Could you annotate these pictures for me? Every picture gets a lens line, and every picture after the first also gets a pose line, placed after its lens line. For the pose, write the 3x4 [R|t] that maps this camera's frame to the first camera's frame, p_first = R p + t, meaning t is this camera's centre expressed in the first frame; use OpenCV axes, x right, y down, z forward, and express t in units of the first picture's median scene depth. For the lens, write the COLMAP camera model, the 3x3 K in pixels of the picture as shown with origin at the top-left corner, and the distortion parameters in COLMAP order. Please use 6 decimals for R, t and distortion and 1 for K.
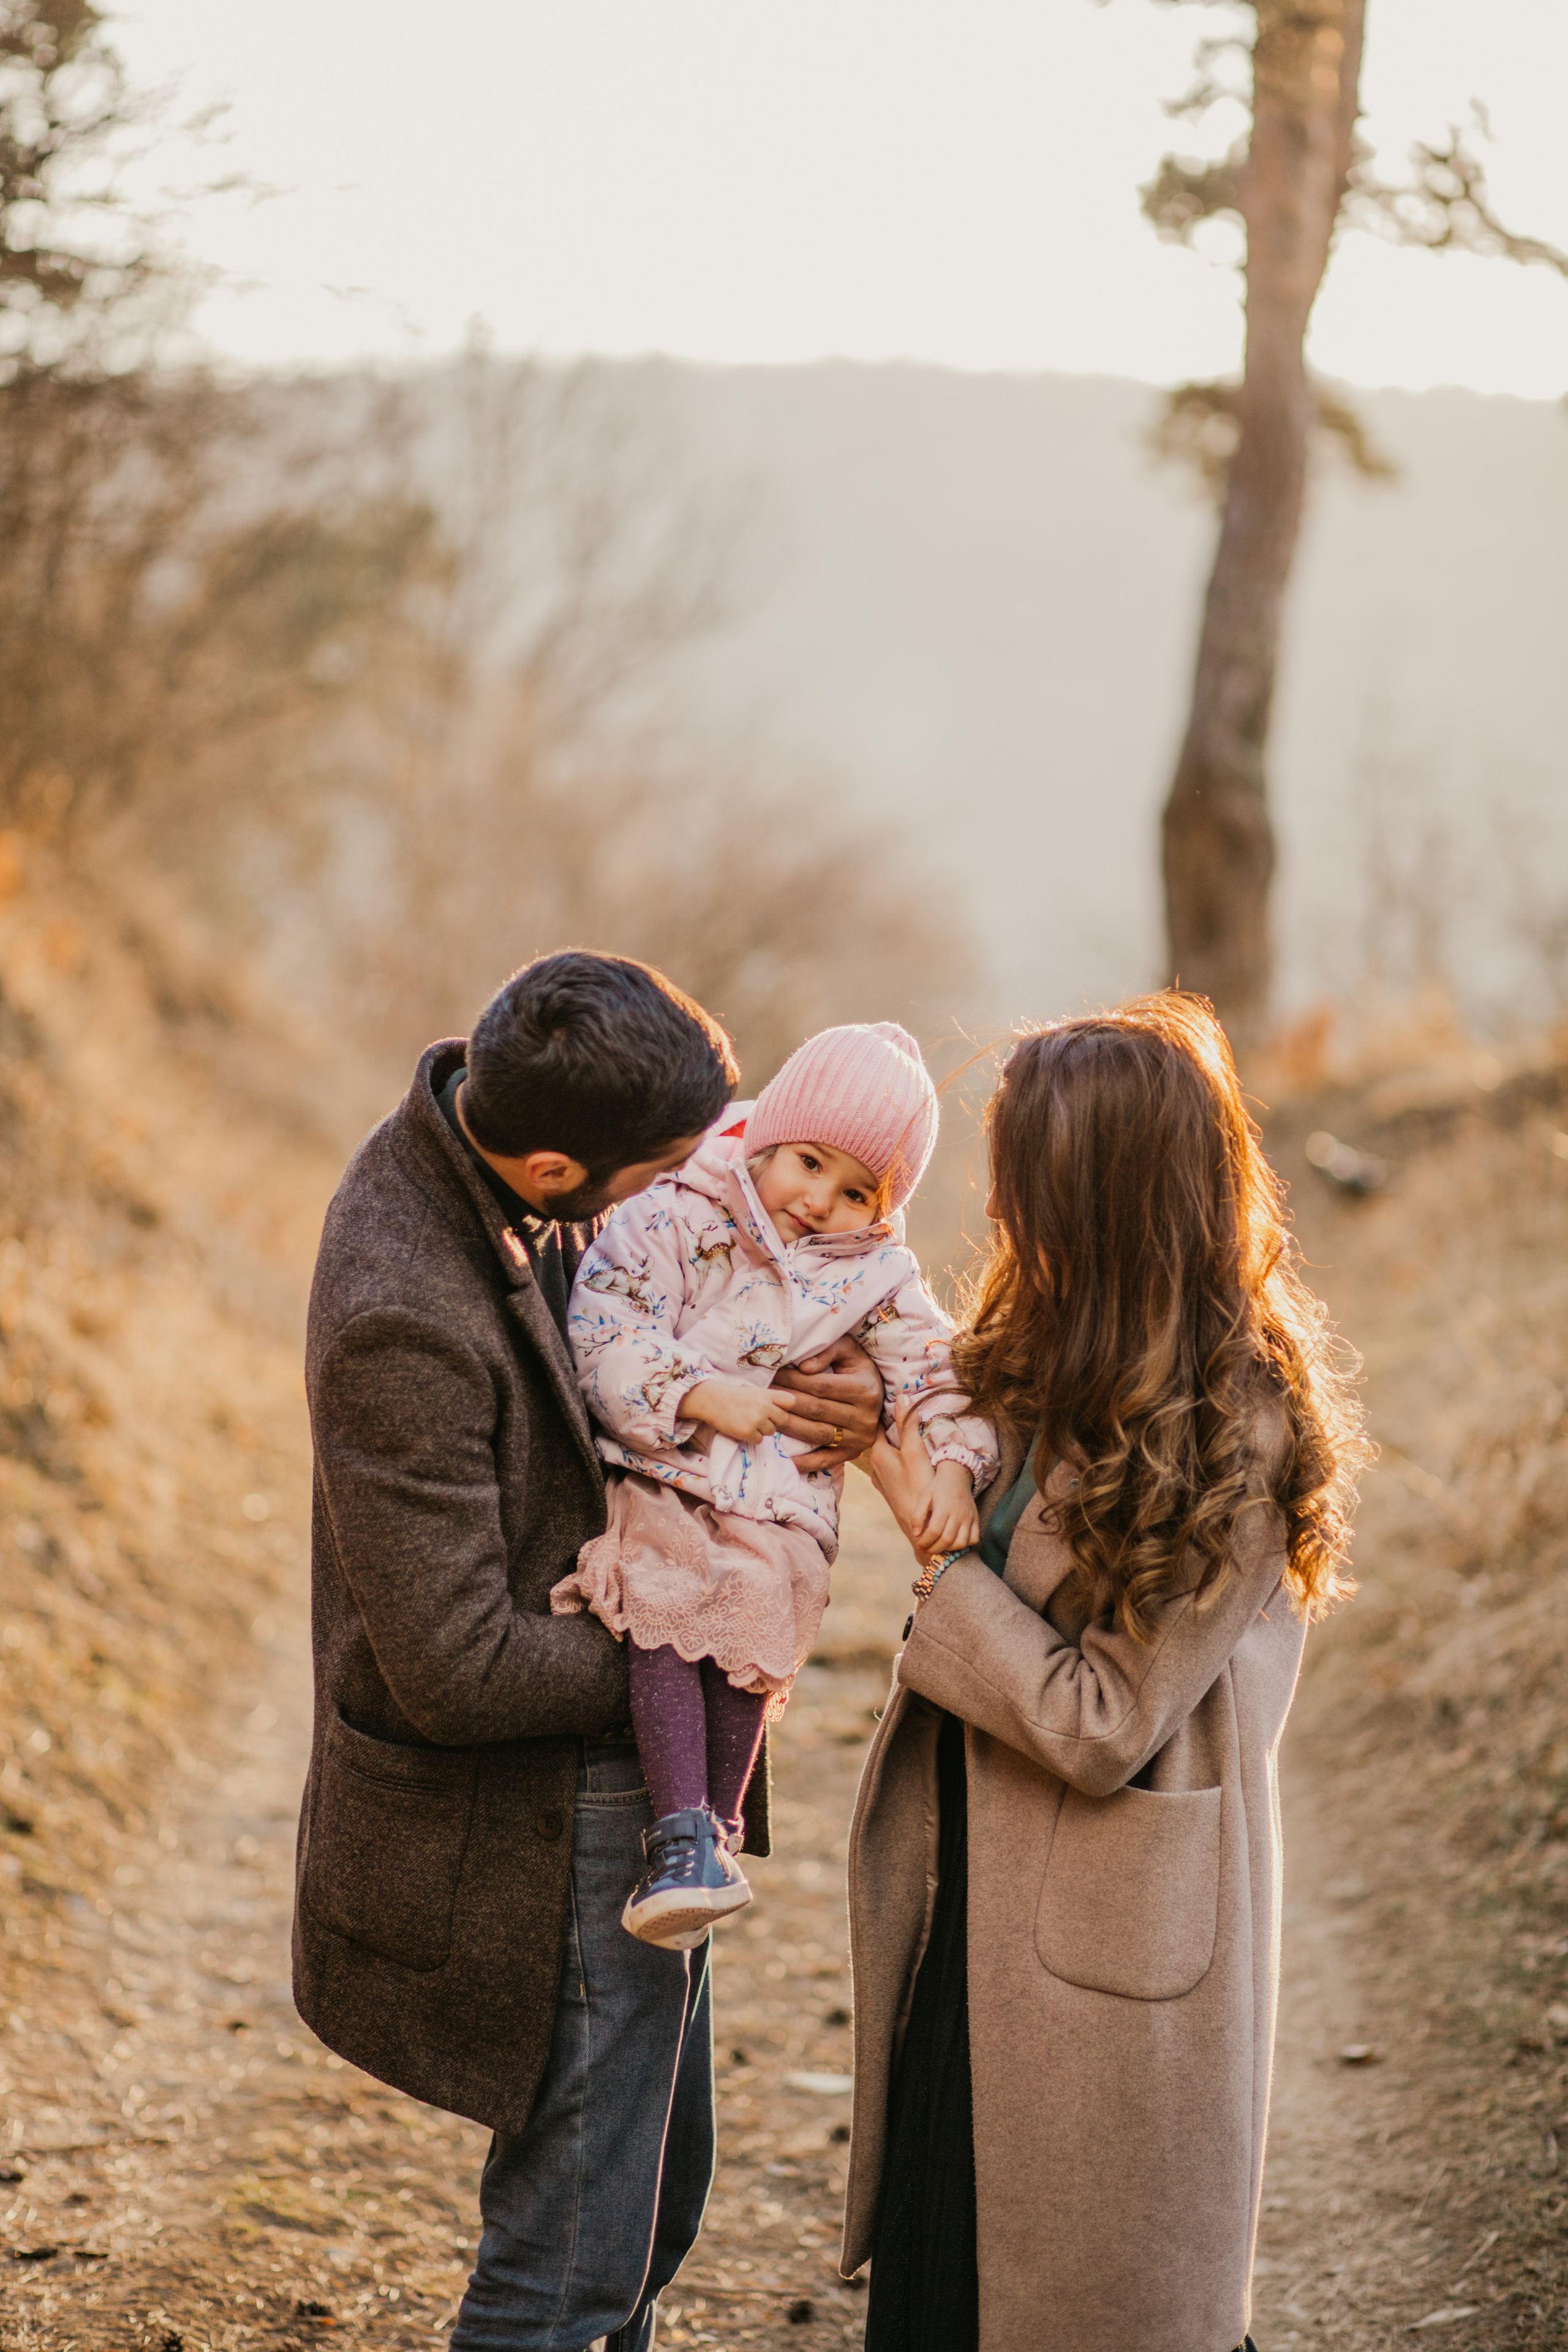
lens RADIAL K [[6455.6, 0, 803.1], [0, 6455.6, 1178.4], [0, 0, 1]] dist [-0.094030, 0.000000]
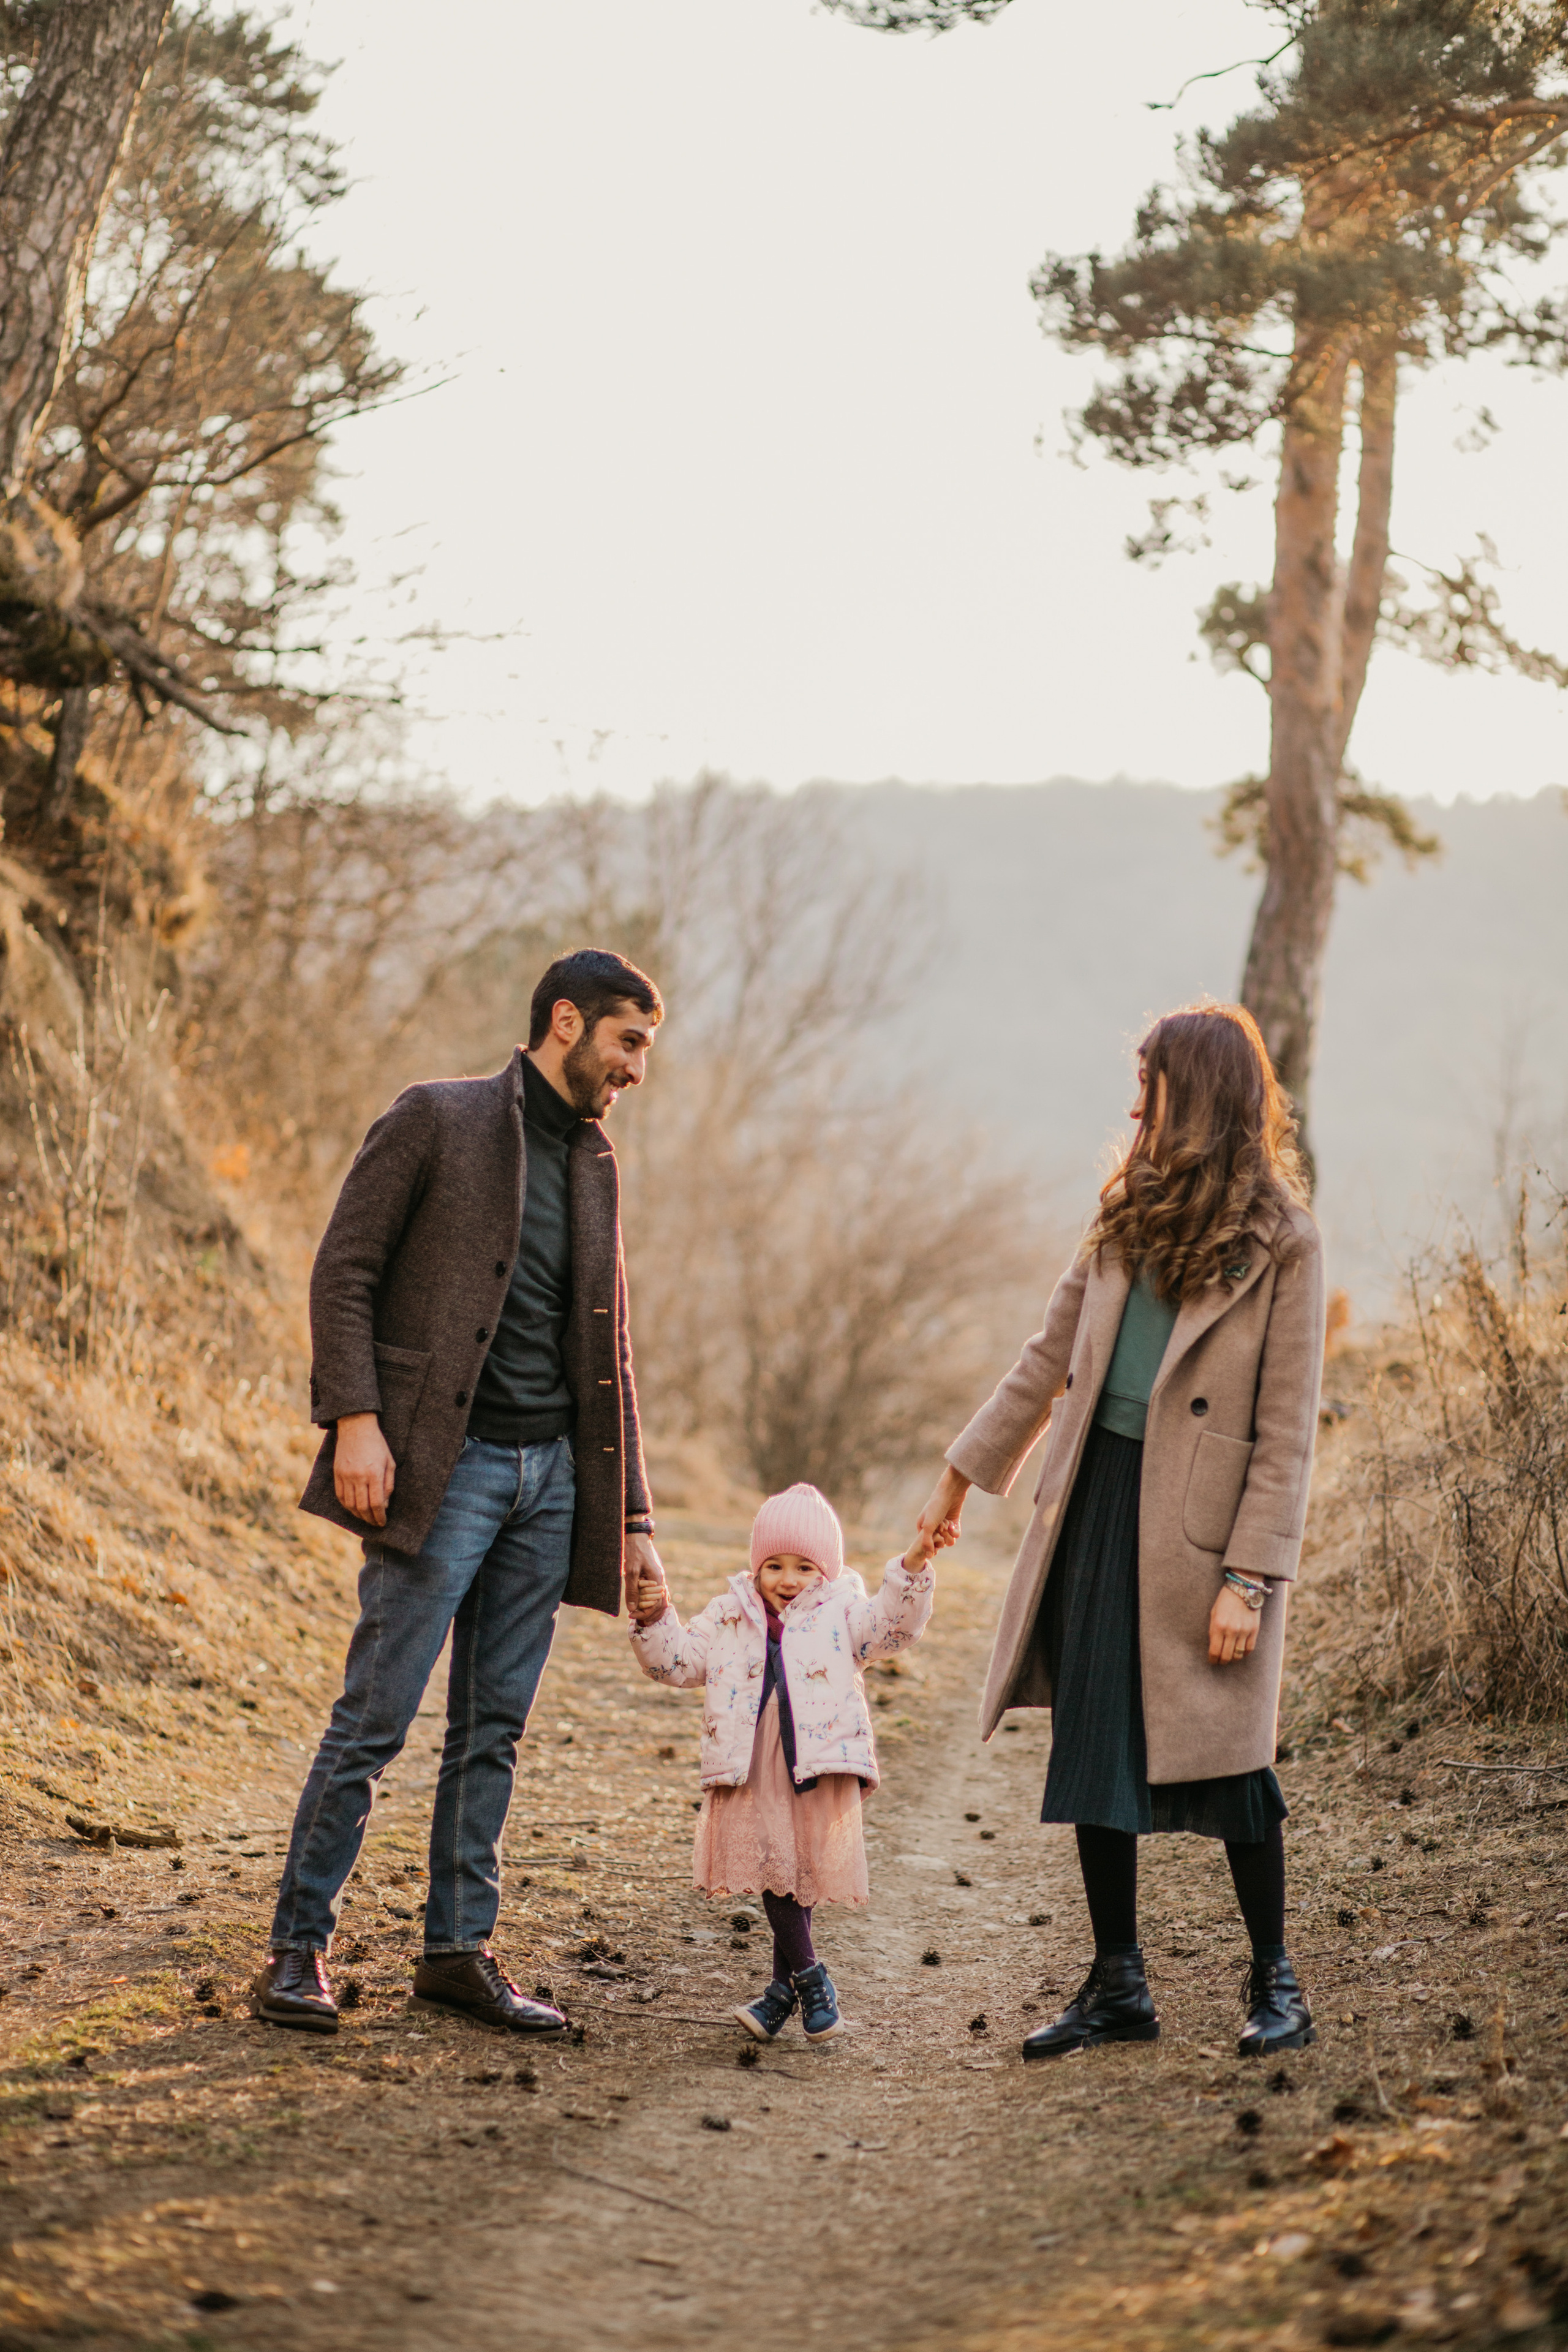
lens RADIAL K [[6455.6, 0, 783.3], [0, 6455.6, 1154.3], [0, 0, 1]] dist [-0.094030, 0.000000]
pose [[0.998987, -0.017811, -0.041327, 0.026252], [0.014897, 0.997451, -0.069781, 0.028748], [0.042465, 0.069095, 0.996706, -0.196435]]
